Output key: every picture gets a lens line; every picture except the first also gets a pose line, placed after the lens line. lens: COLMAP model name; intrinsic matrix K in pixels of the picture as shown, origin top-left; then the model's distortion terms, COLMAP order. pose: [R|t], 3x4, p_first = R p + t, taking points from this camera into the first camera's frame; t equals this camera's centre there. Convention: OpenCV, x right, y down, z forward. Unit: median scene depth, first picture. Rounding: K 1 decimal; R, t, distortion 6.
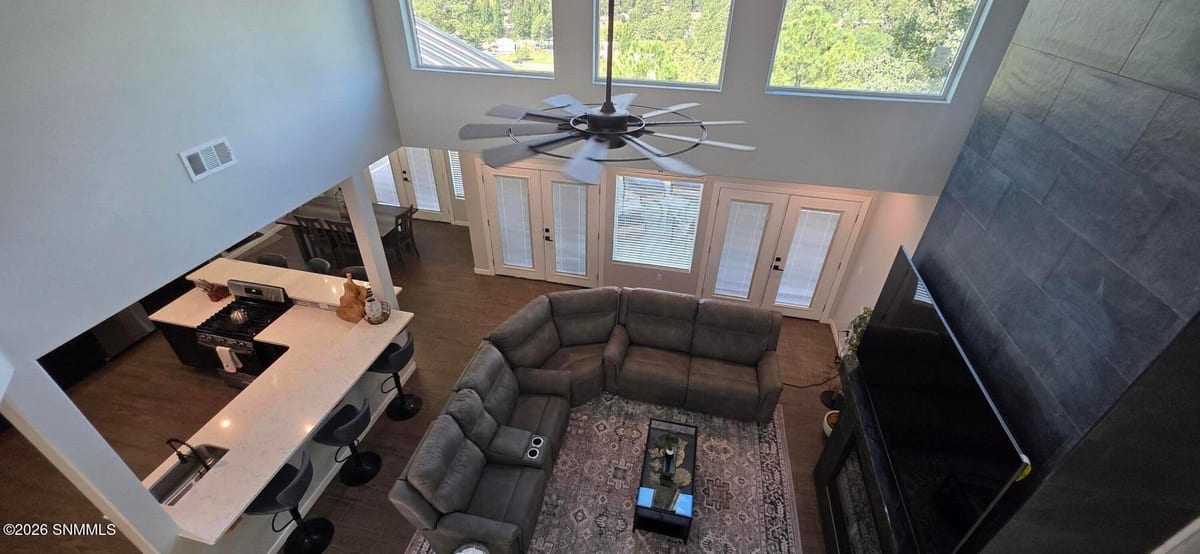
lens RADIAL K [[481.0, 0, 594.5], [0, 481.0, 275.8], [0, 0, 1]] dist [0.000651, 0.000303]
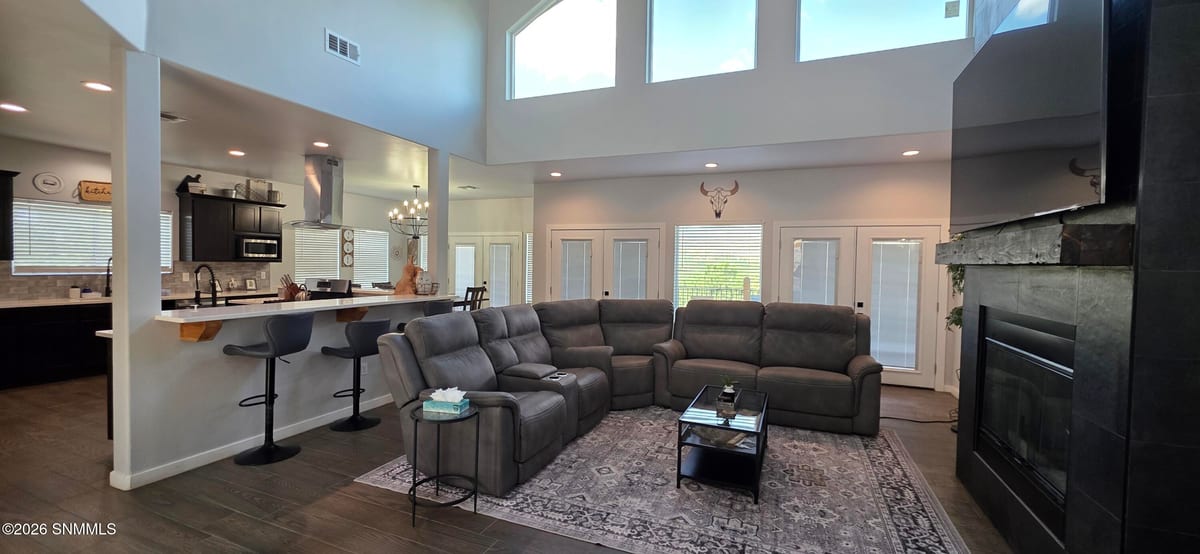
lens RADIAL K [[481.0, 0, 593.7], [0, 481.0, 275.5], [0, 0, 1]] dist [0.000651, 0.000303]
pose [[0.984272, 0.005193, -0.176583, 0.070068], [-0.099841, 0.840977, -0.531779, 0.561250], [0.145741, 0.541045, 0.828269, 0.210288]]
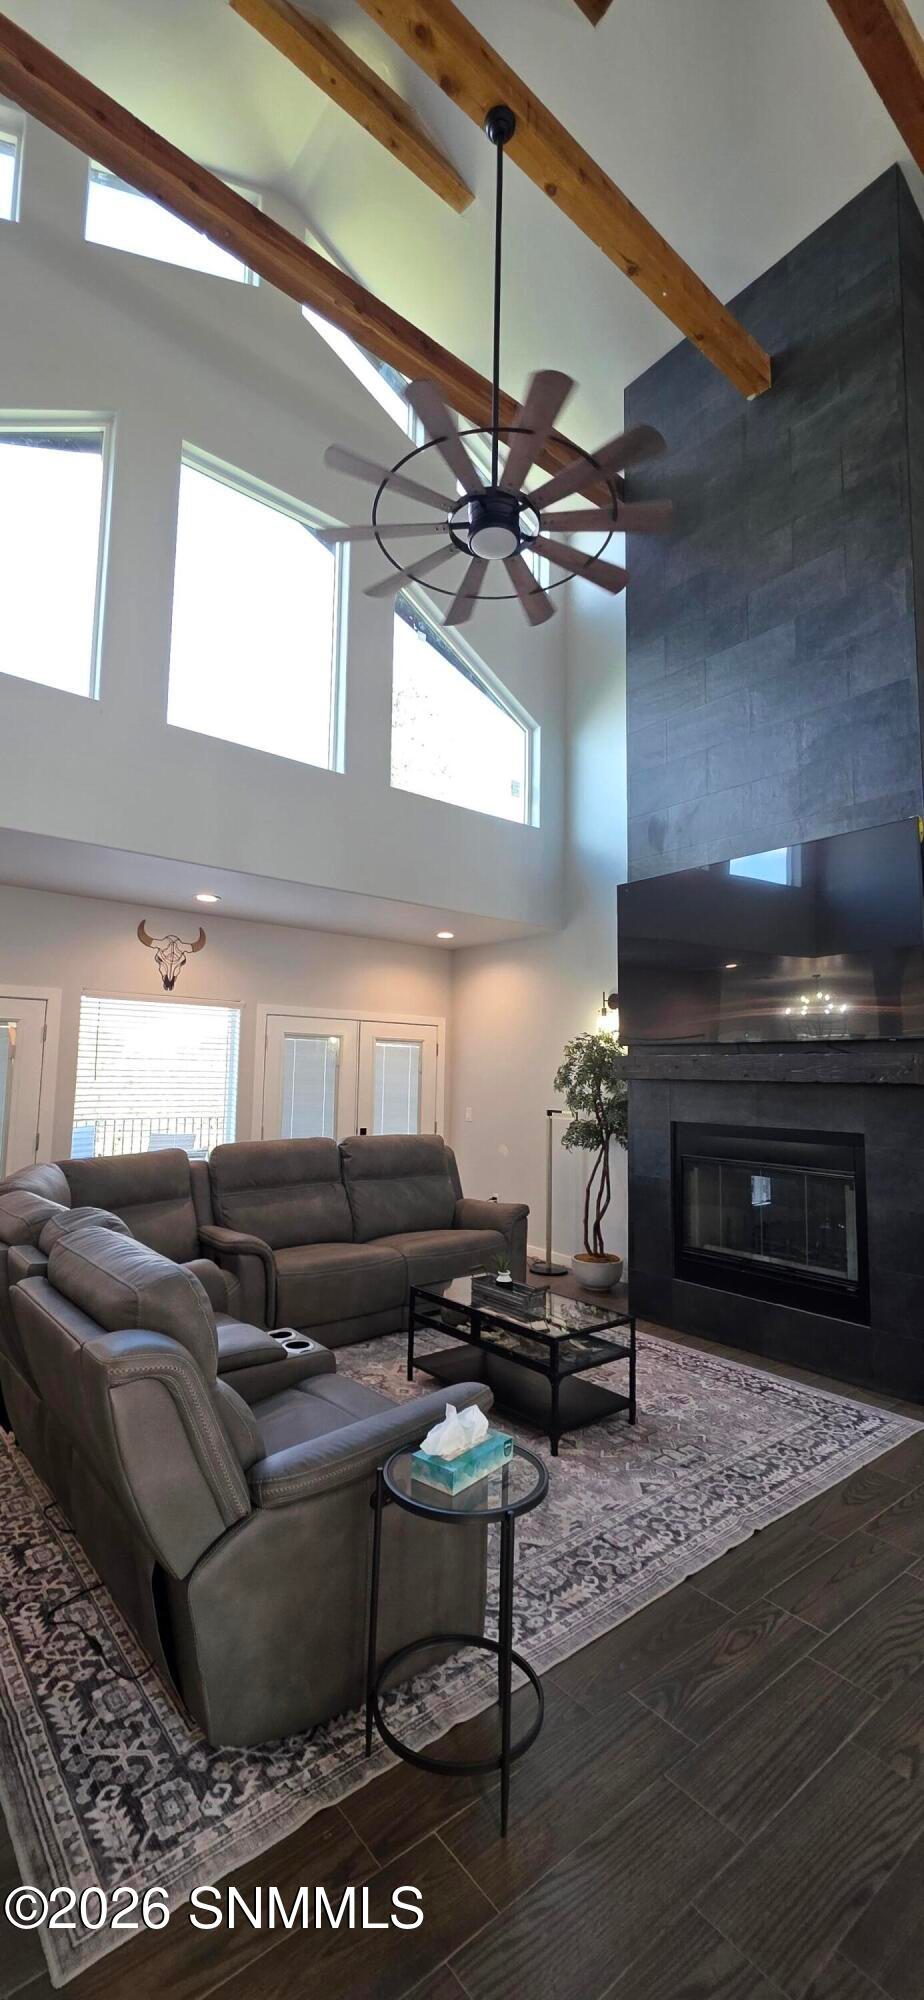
lens RADIAL K [[801.7, 0, 465.3], [0, 801.7, 991.5], [0, 0, 1]] dist [0.000651, 0.000303]
pose [[0.613406, 0.076343, 0.786069, -0.469714], [0.438211, 0.795147, -0.419181, 0.401943], [-0.657042, 0.601592, 0.454294, 0.420275]]
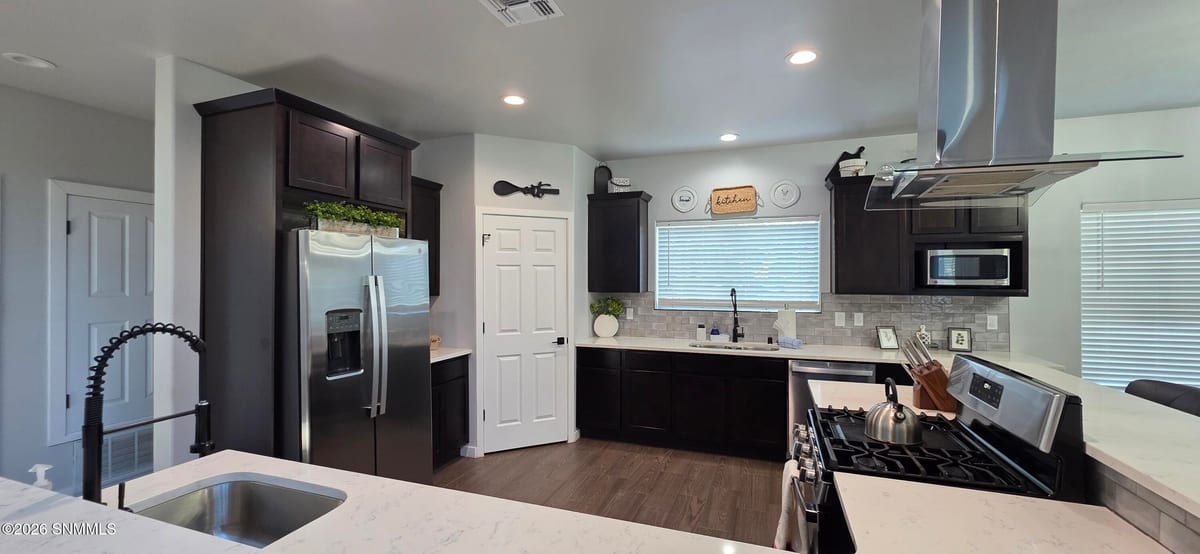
lens RADIAL K [[481.0, 0, 596.7], [0, 481.0, 281.1], [0, 0, 1]] dist [0.000651, 0.000303]
pose [[-0.137151, -0.011346, -0.990485, -0.409688], [-0.555942, 0.828477, 0.067490, 0.096207], [0.819828, 0.559908, -0.119934, 0.866267]]
